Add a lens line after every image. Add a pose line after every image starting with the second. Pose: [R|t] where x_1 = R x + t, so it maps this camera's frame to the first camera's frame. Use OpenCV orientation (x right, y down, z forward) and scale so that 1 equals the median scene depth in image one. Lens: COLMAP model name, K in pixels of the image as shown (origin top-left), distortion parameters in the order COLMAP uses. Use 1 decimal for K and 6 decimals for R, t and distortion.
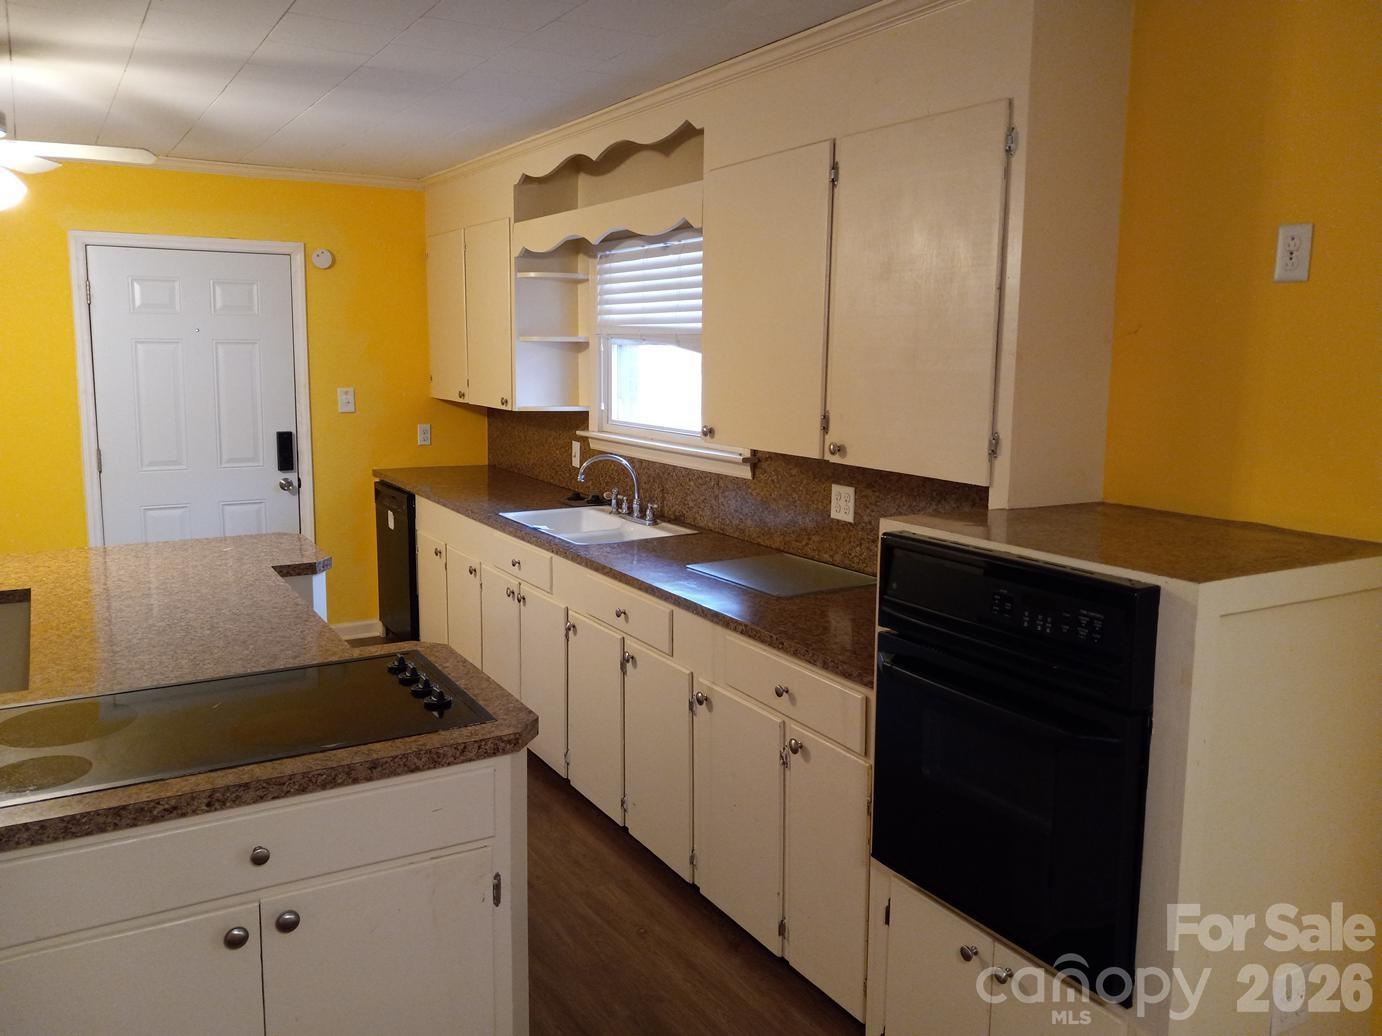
lens RADIAL K [[1096.1, 0, 675.1], [0, 1096.1, 490.8], [0, 0, 1]] dist [0.063183, -0.092029]
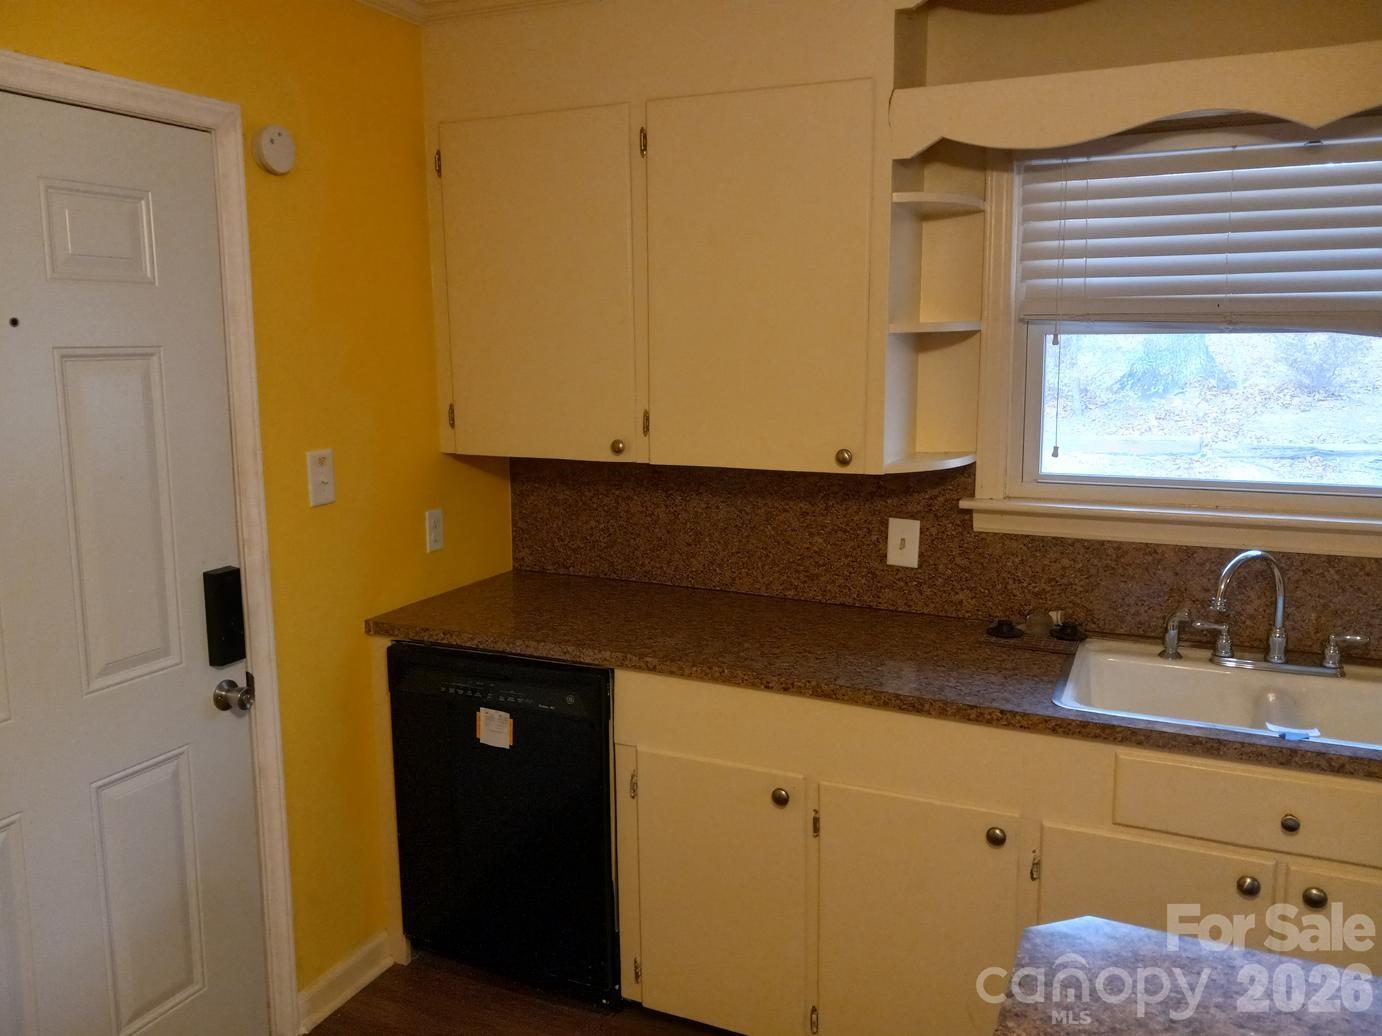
lens RADIAL K [[1083.1, 0, 689.9], [0, 1083.1, 489.1], [0, 0, 1]] dist [0.114226, -0.215685]
pose [[0.821373, -0.097909, 0.561926, -0.631977], [0.093677, 0.994936, 0.036428, -0.118254], [-0.562647, 0.022719, 0.826385, 0.822321]]
